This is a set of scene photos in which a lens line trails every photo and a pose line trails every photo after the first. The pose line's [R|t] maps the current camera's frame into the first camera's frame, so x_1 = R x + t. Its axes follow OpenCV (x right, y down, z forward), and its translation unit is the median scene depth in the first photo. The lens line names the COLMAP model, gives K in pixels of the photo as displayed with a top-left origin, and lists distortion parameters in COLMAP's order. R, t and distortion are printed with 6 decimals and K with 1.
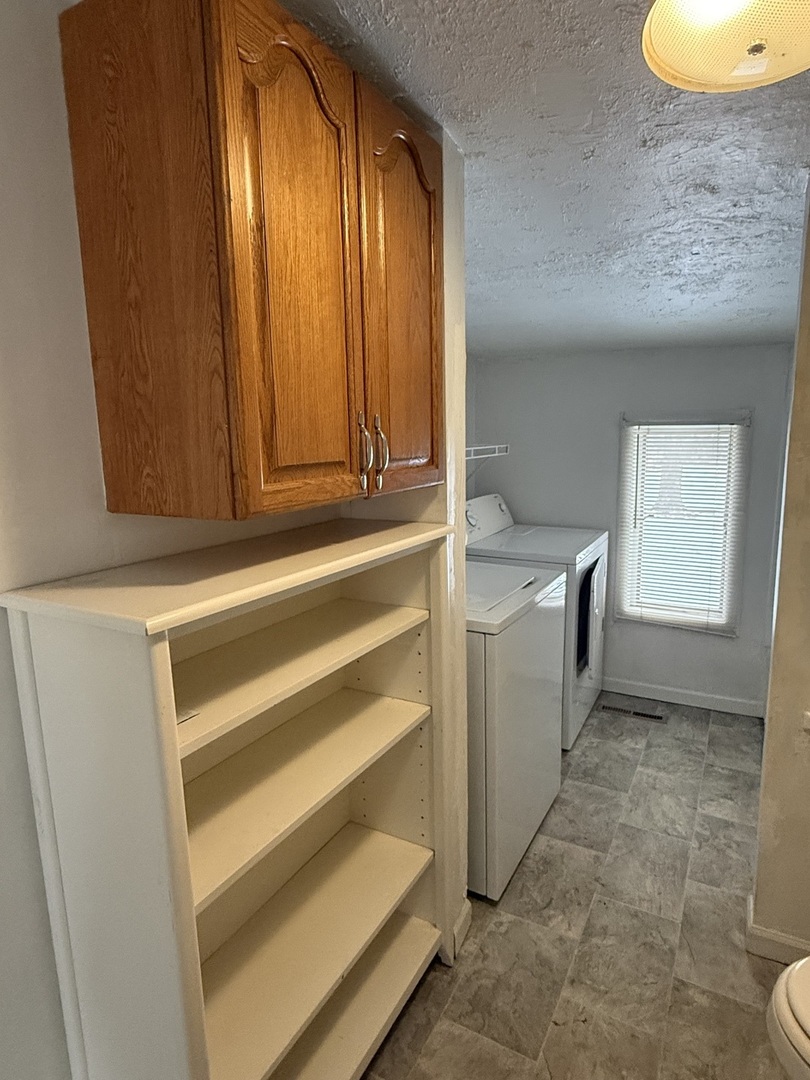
lens RADIAL K [[620.7, 0, 405.0], [0, 620.7, 540.0], [0, 0, 1]] dist [0.007760, -0.000474]
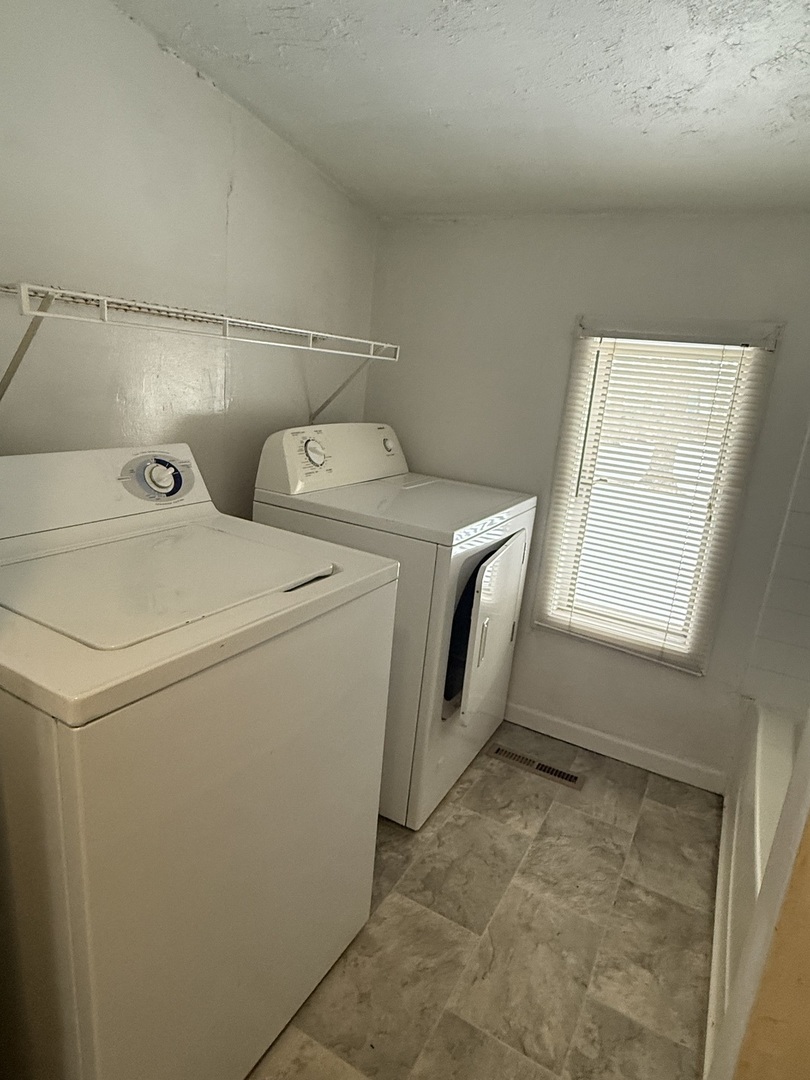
lens RADIAL K [[620.7, 0, 405.0], [0, 620.7, 540.0], [0, 0, 1]] dist [0.007760, -0.000474]
pose [[0.994126, 0.106140, 0.021182, 0.198127], [-0.107564, 0.990599, 0.084522, -0.010348], [-0.012012, -0.086304, 0.996196, 0.373612]]
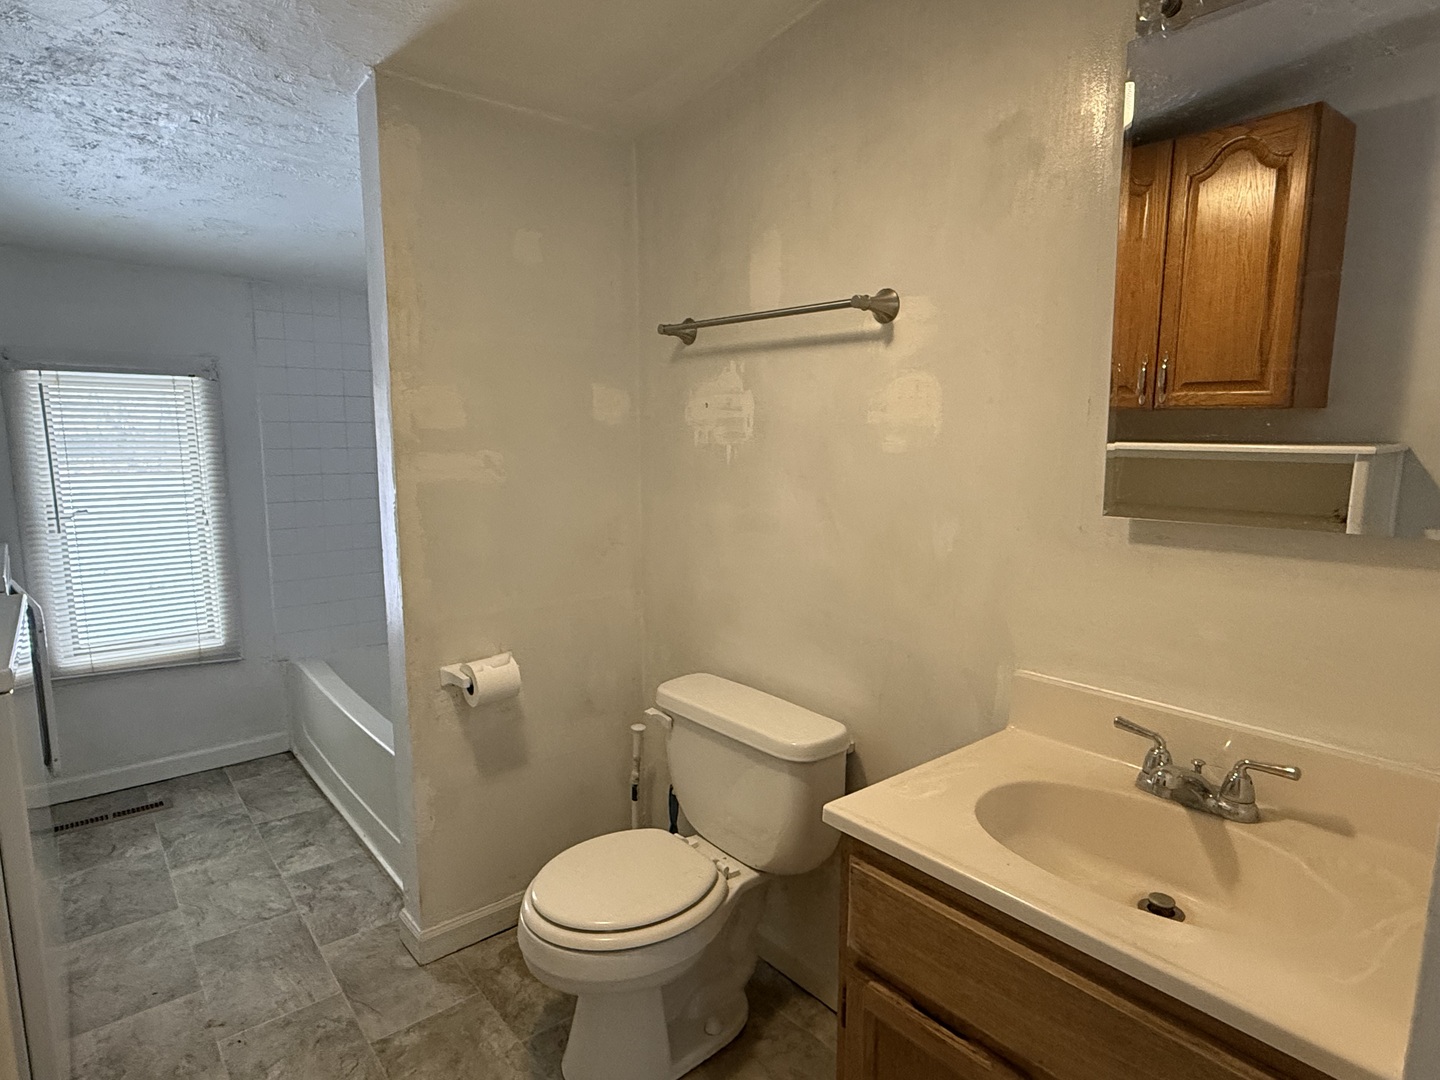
lens RADIAL K [[819.5, 0, 720.0], [0, 819.5, 540.0], [0, 0, 1]] dist [-0.001910, -0.001097]
pose [[0.368852, -0.110382, 0.922910, -0.165913], [0.149098, 0.987092, 0.058470, 0.044511], [-0.917452, 0.116037, 0.380549, 0.073586]]
